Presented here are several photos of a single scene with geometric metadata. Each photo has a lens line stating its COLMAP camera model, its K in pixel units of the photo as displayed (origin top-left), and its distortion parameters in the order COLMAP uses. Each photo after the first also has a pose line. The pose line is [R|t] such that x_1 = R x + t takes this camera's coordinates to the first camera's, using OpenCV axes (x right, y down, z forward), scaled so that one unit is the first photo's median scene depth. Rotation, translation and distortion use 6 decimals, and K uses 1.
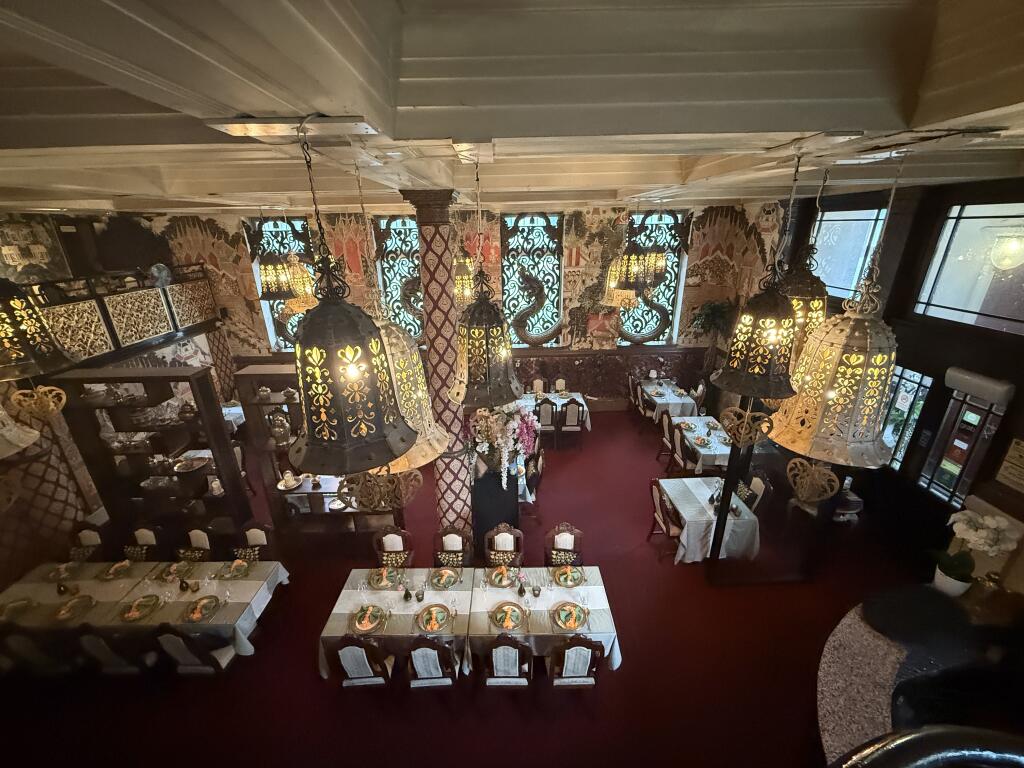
lens RADIAL K [[406.3, 0, 508.0], [0, 406.3, 382.0], [0, 0, 1]] dist [0.000293, 0.000214]
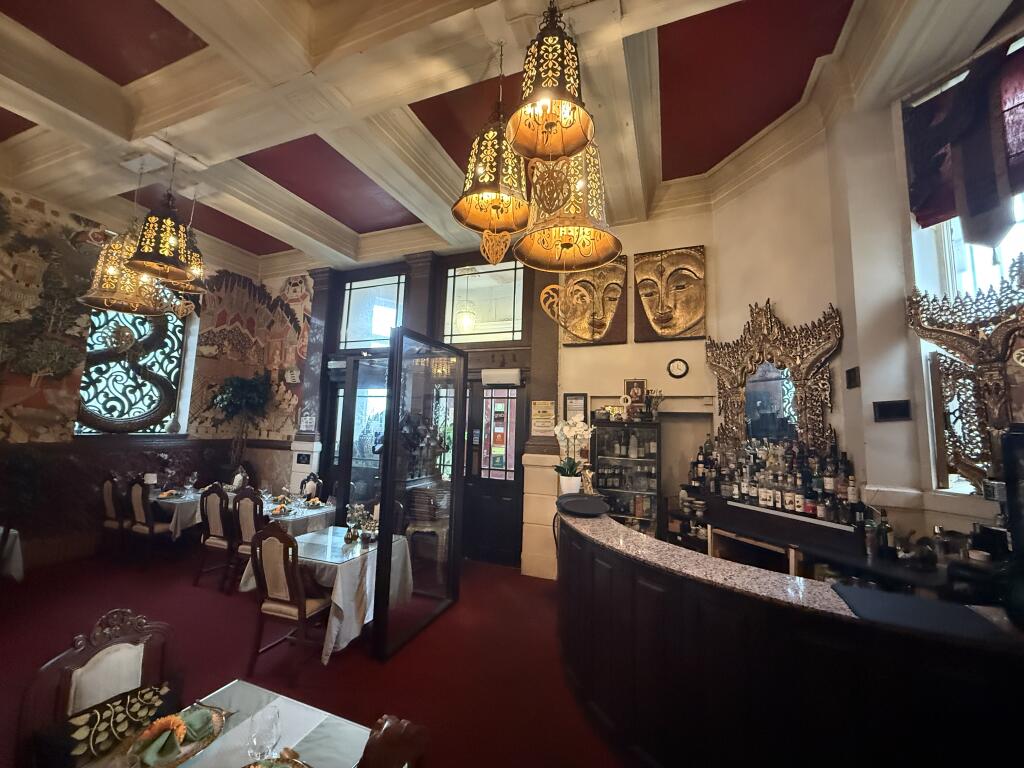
lens RADIAL K [[406.3, 0, 510.2], [0, 406.3, 381.3], [0, 0, 1]] dist [0.000293, 0.000214]
pose [[0.376092, 0.131472, 0.917208, -0.041018], [0.296985, 0.920555, -0.253728, 0.187589], [-0.877699, 0.367822, 0.307168, 0.277132]]
